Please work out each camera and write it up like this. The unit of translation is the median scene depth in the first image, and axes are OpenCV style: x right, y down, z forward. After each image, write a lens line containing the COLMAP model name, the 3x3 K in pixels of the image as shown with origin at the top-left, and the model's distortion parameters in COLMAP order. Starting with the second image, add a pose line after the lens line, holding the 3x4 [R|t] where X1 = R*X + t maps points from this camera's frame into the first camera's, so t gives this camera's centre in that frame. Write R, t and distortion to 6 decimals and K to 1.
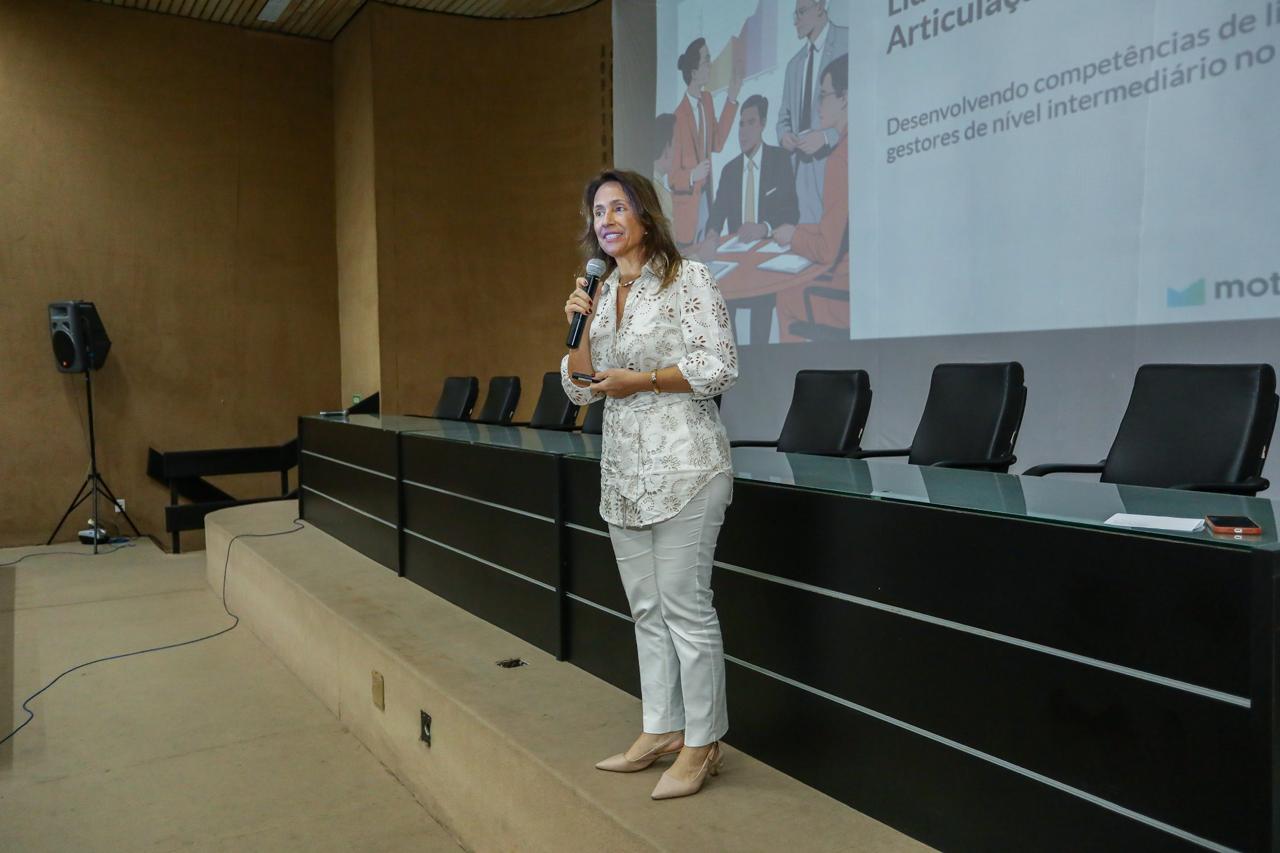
lens RADIAL K [[1008.2, 0, 631.2], [0, 1008.2, 424.1], [0, 0, 1]] dist [0.000339, 0.030126]
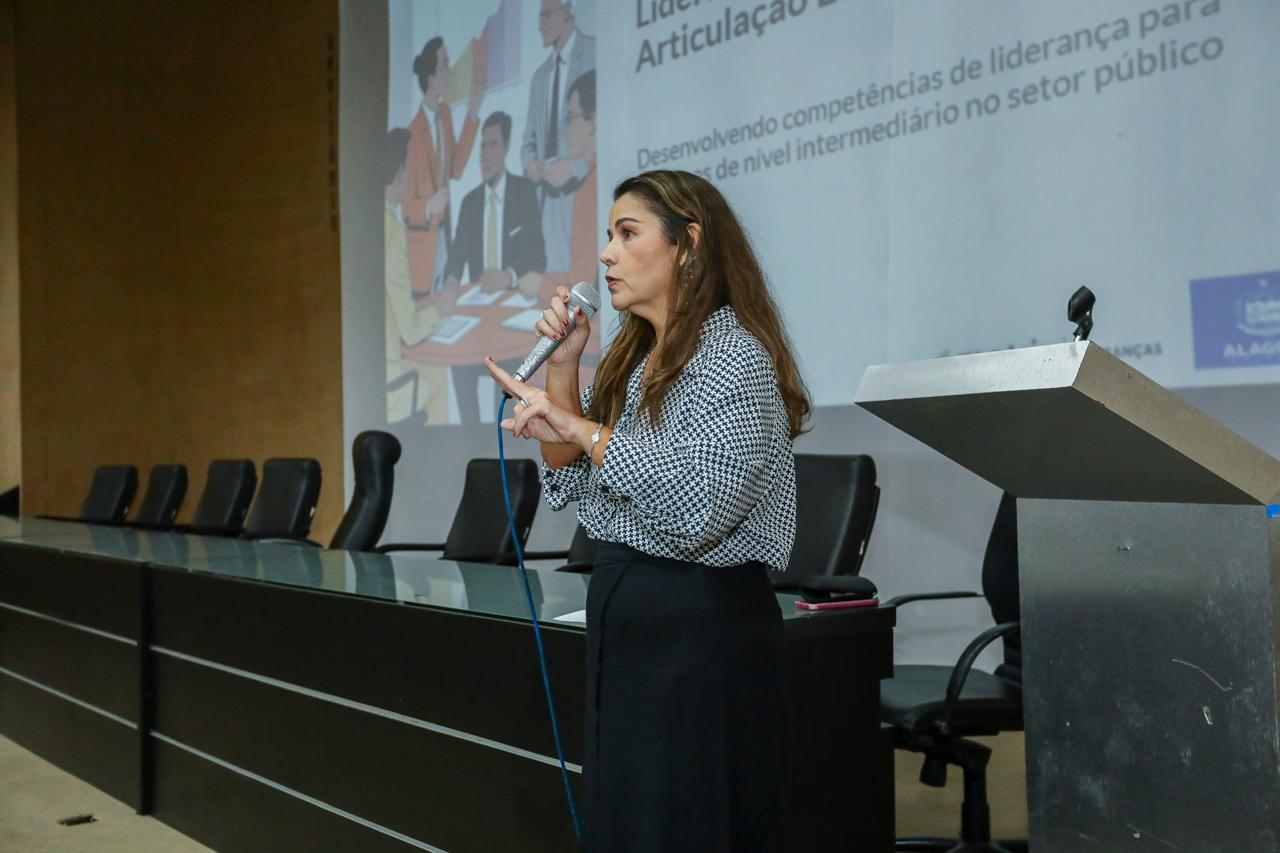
lens RADIAL K [[1415.8, 0, 640.0], [0, 1415.8, 426.5], [0, 0, 1]] dist [-0.009591, 0.061198]
pose [[0.992182, -0.002035, 0.124783, 0.102695], [0.010936, 0.997438, -0.070689, 0.003935], [-0.124319, 0.071501, 0.989663, -0.116686]]
